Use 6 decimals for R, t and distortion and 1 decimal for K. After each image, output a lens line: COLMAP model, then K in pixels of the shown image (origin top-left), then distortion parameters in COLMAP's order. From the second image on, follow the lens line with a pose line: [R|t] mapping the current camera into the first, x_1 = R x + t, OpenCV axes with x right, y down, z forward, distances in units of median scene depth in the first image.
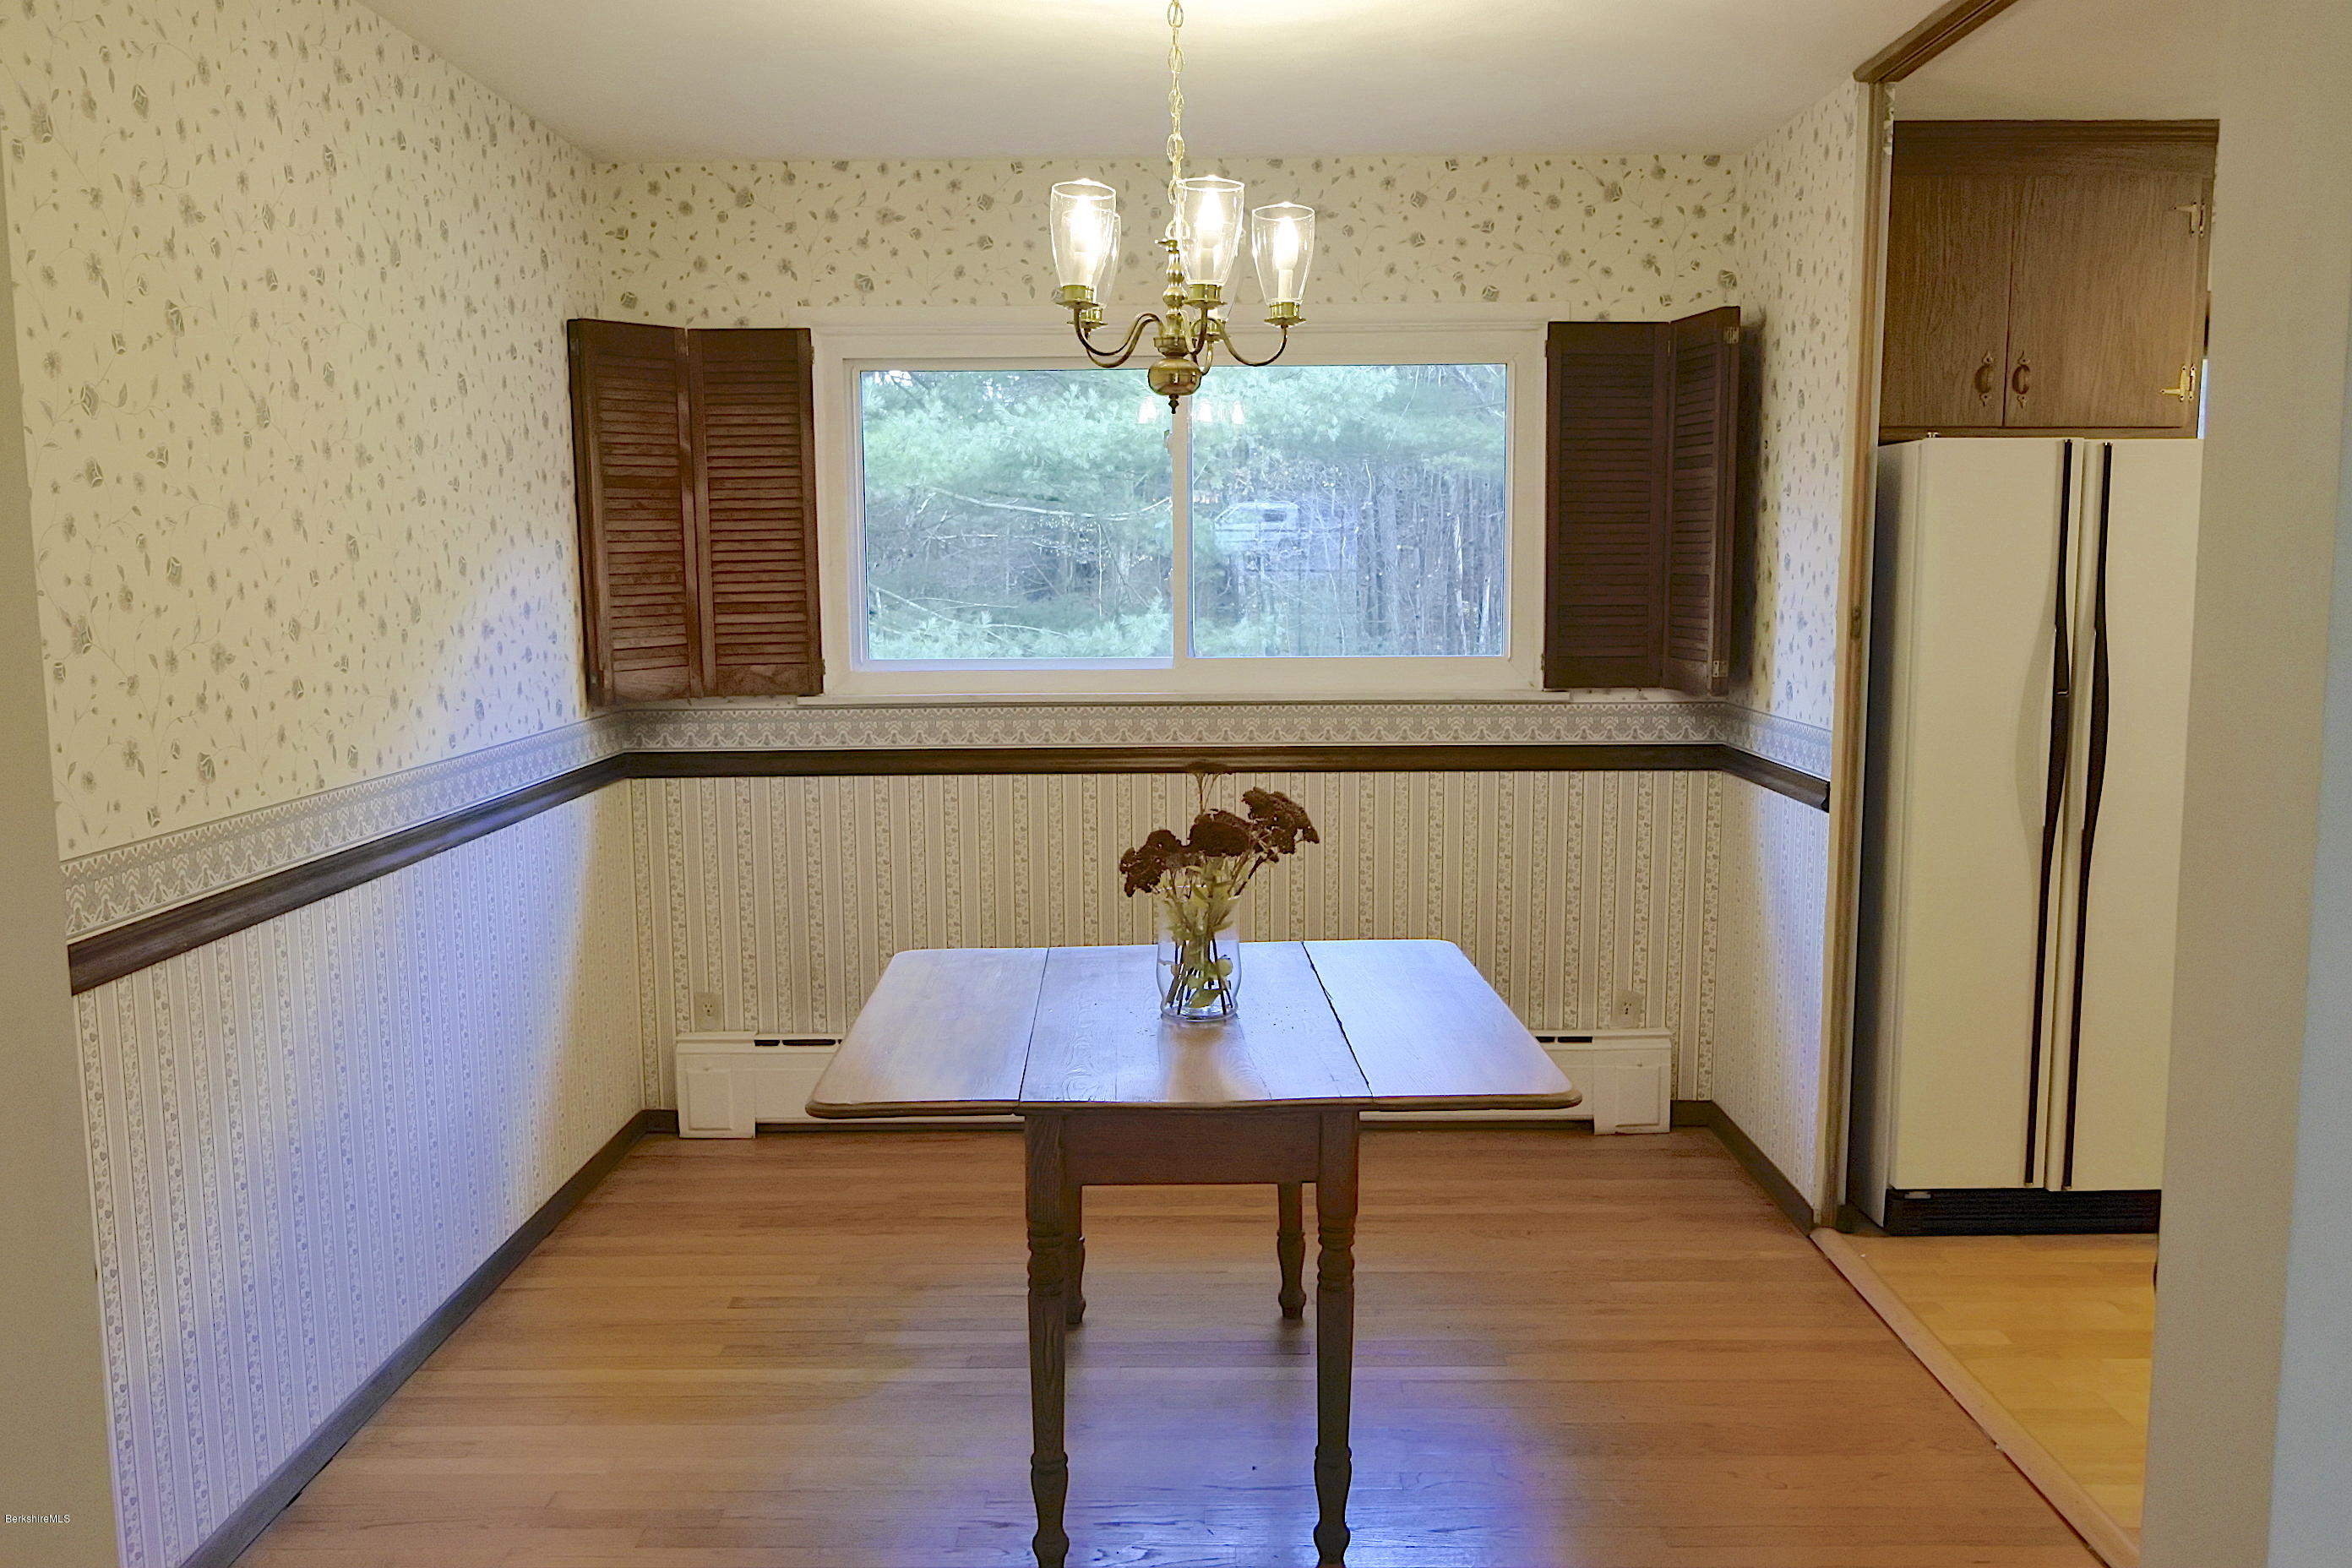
lens RADIAL K [[1909.0, 0, 1176.0], [0, 1909.0, 784.0], [0, 0, 1]] dist [-0.003572, 0.002717]
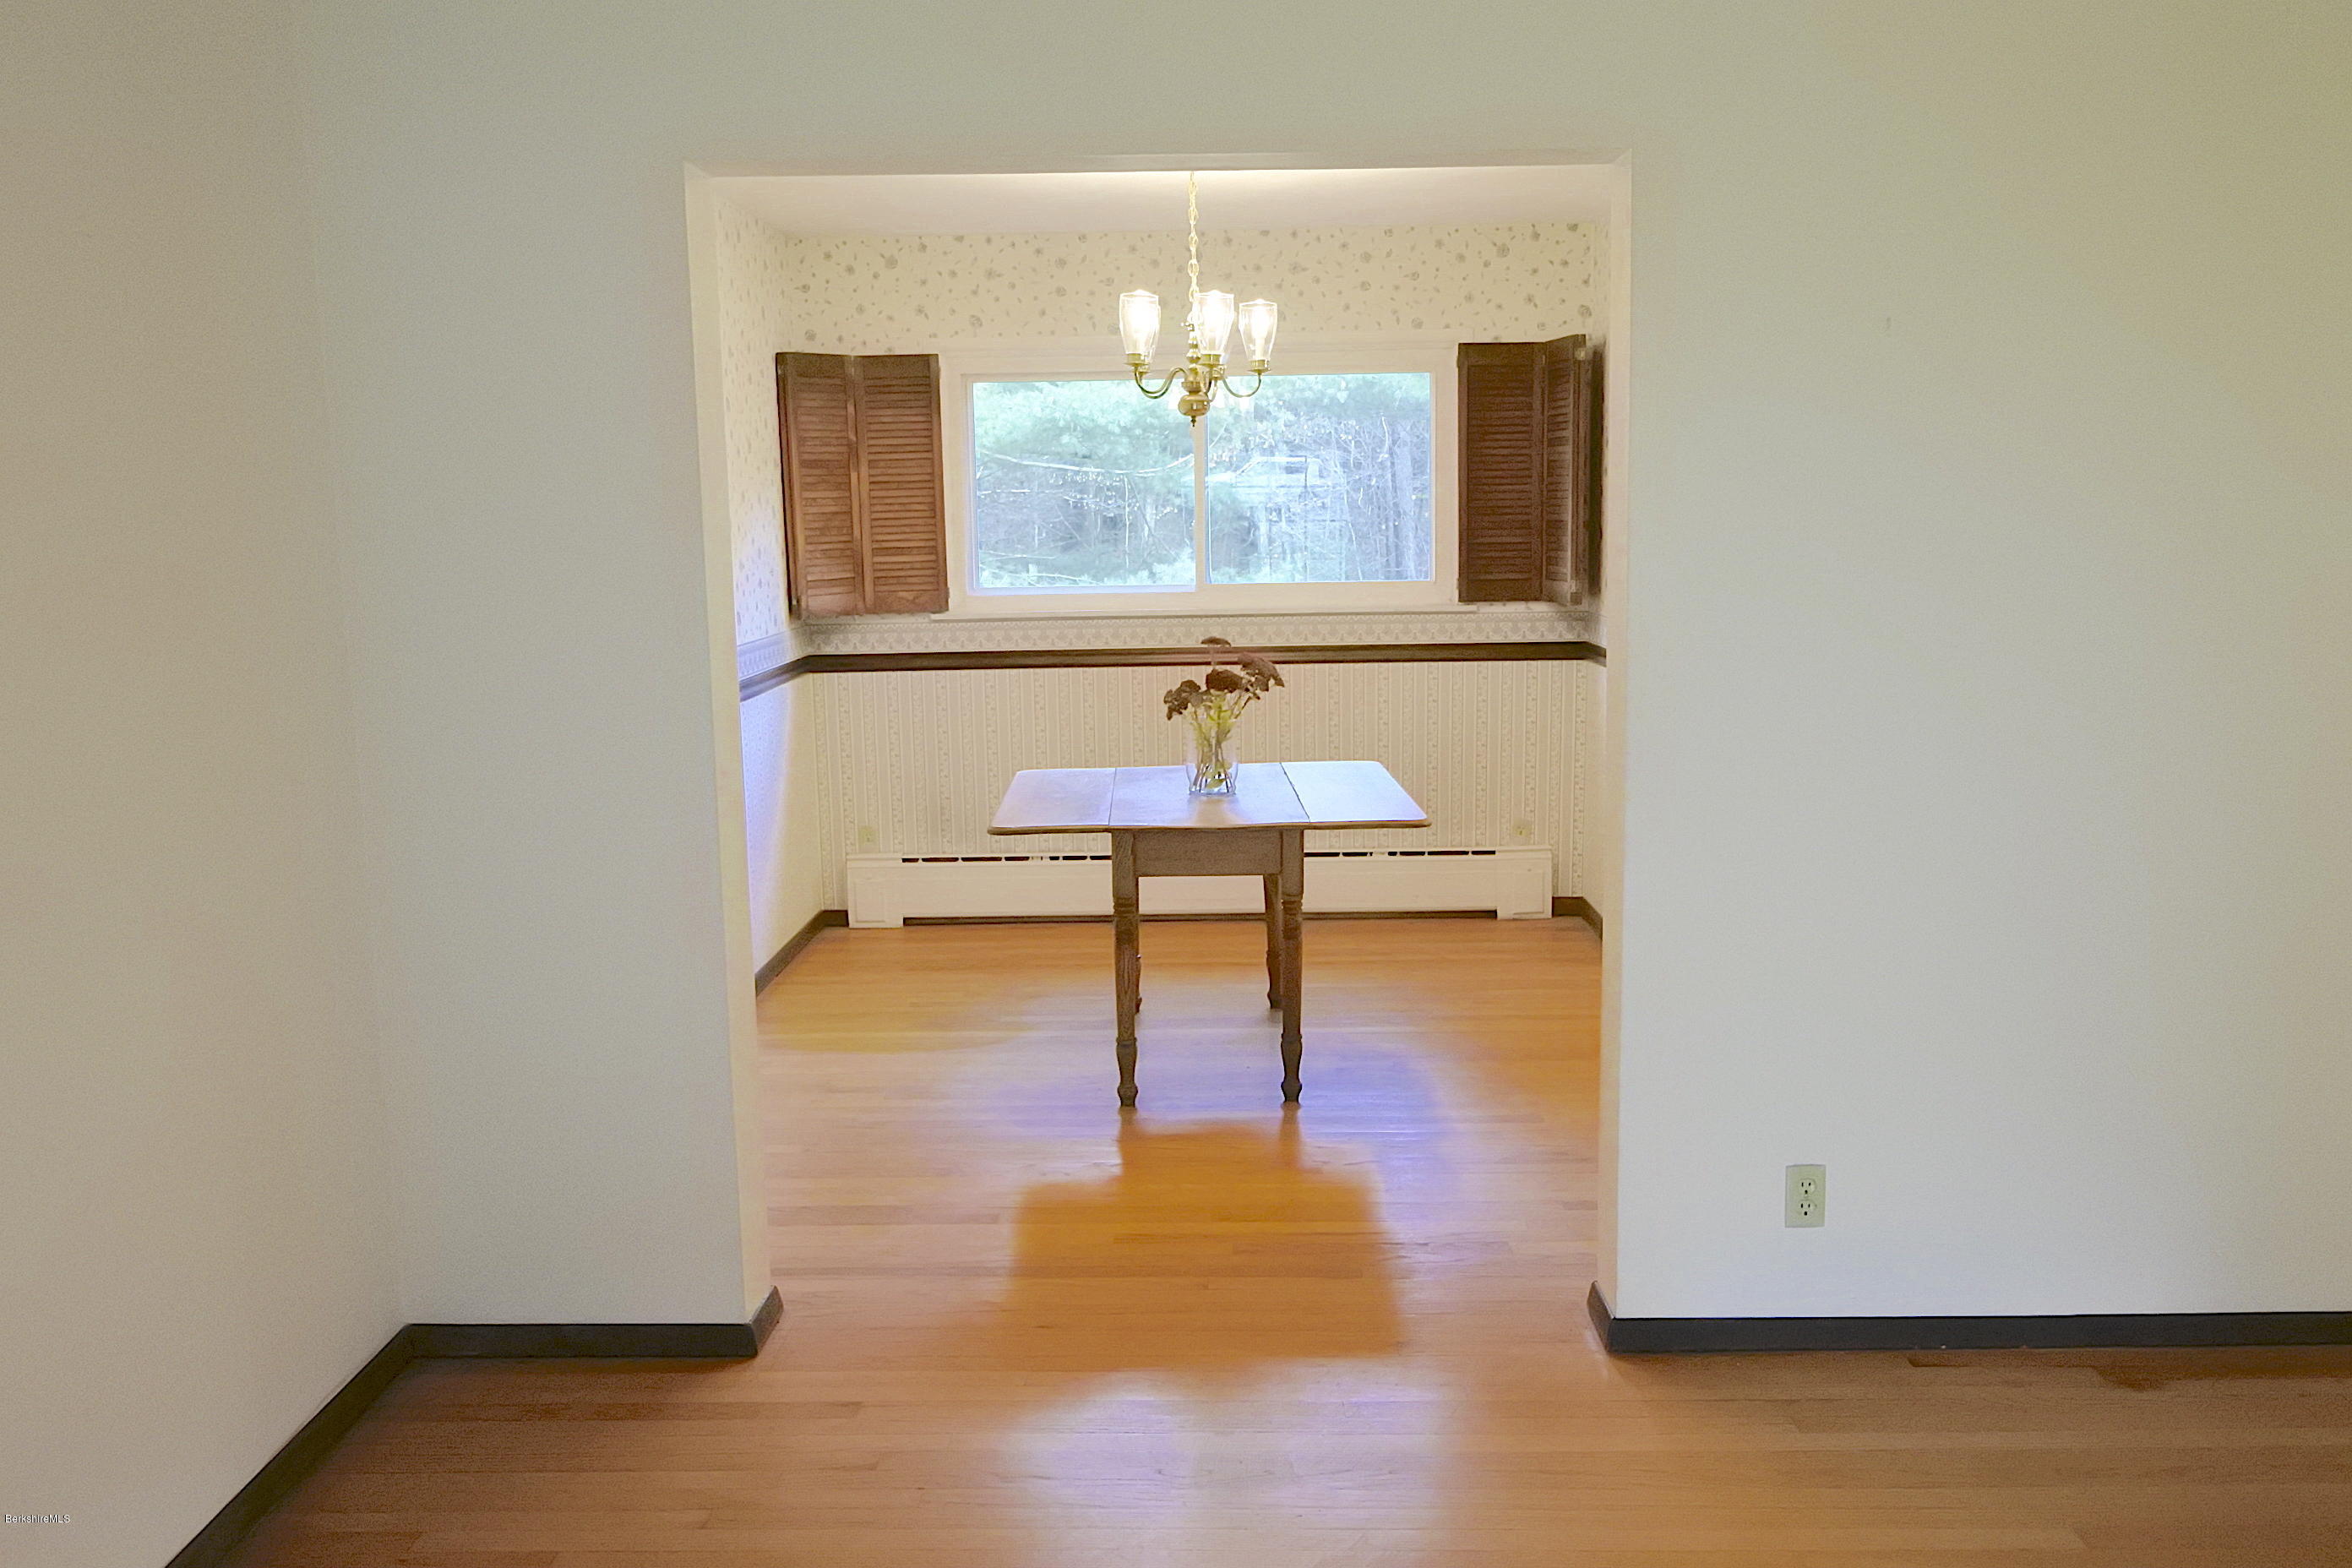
lens RADIAL K [[1909.0, 0, 1176.0], [0, 1909.0, 784.0], [0, 0, 1]] dist [-0.003572, 0.002717]
pose [[0.999861, -0.008804, -0.014191, 0.002778], [0.009153, 0.999652, 0.024742, 0.048476], [0.013968, -0.024868, 0.999593, -0.428779]]
